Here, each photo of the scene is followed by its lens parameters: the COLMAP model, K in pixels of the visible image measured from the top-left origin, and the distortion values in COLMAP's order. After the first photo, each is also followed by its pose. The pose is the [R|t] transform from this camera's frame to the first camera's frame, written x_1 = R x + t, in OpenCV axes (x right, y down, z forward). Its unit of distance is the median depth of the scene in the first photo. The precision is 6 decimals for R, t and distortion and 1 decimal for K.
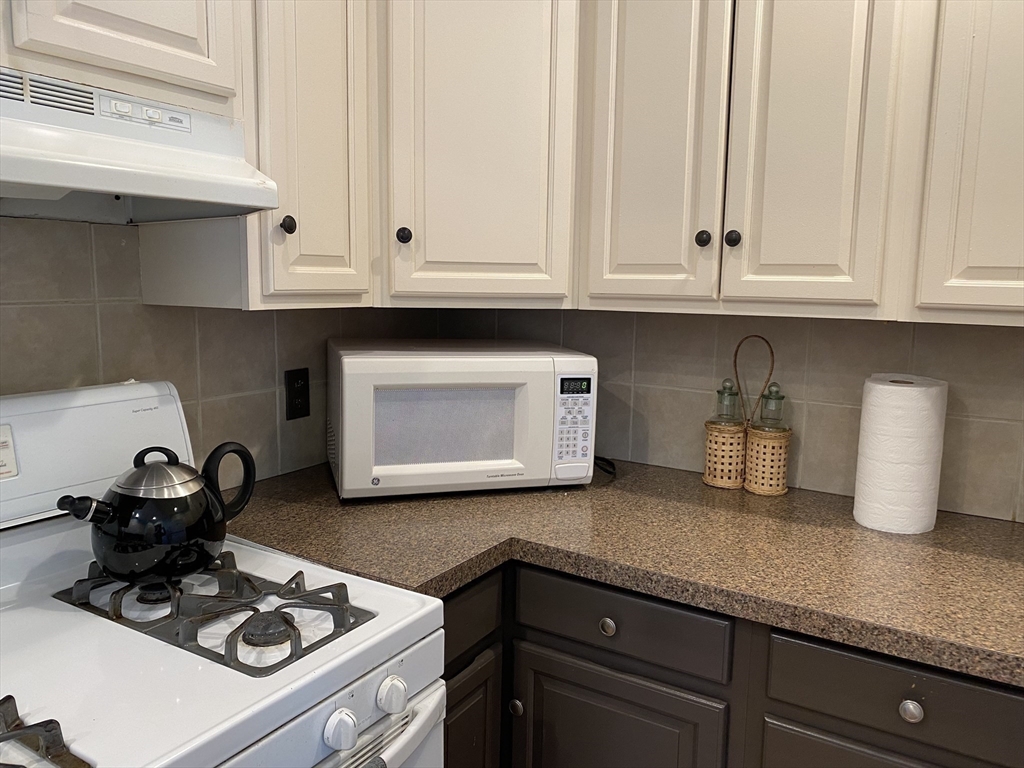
lens RADIAL K [[789.1, 0, 515.0], [0, 789.1, 383.0], [0, 0, 1]] dist [0.021078, -0.010911]
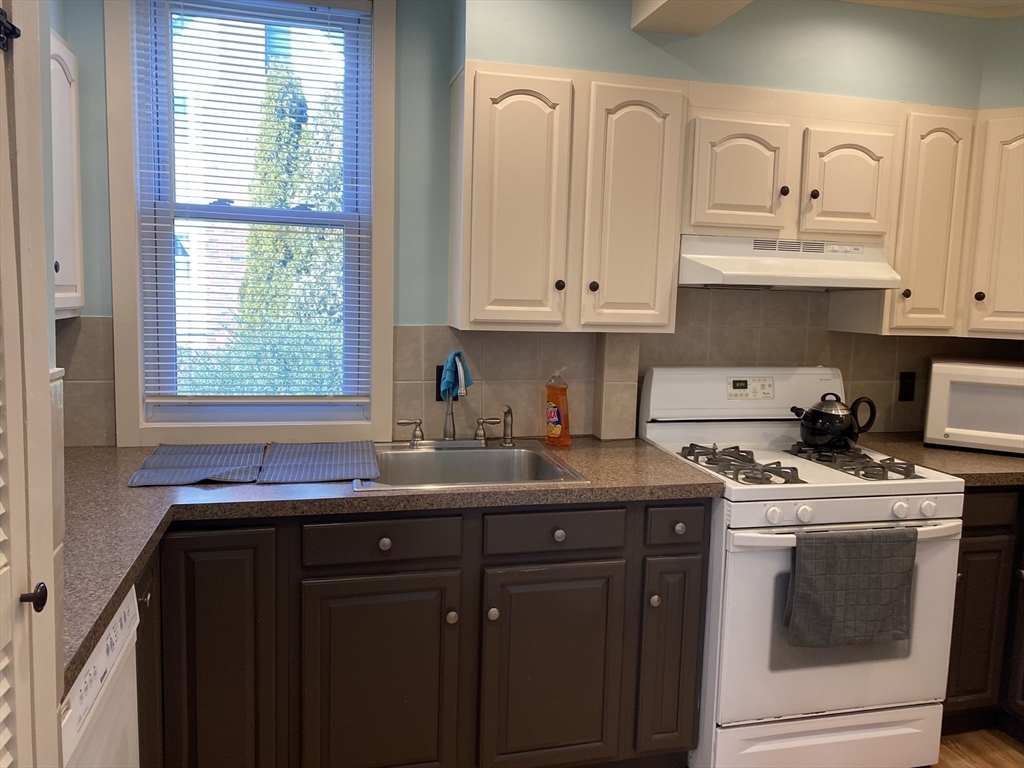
lens RADIAL K [[789.1, 0, 517.5], [0, 789.1, 381.4], [0, 0, 1]] dist [0.021078, -0.010911]
pose [[0.722226, 0.079693, -0.687051, 0.412531], [-0.109213, 0.994018, 0.000495, 0.132590], [0.682981, 0.074677, 0.726609, -1.152663]]
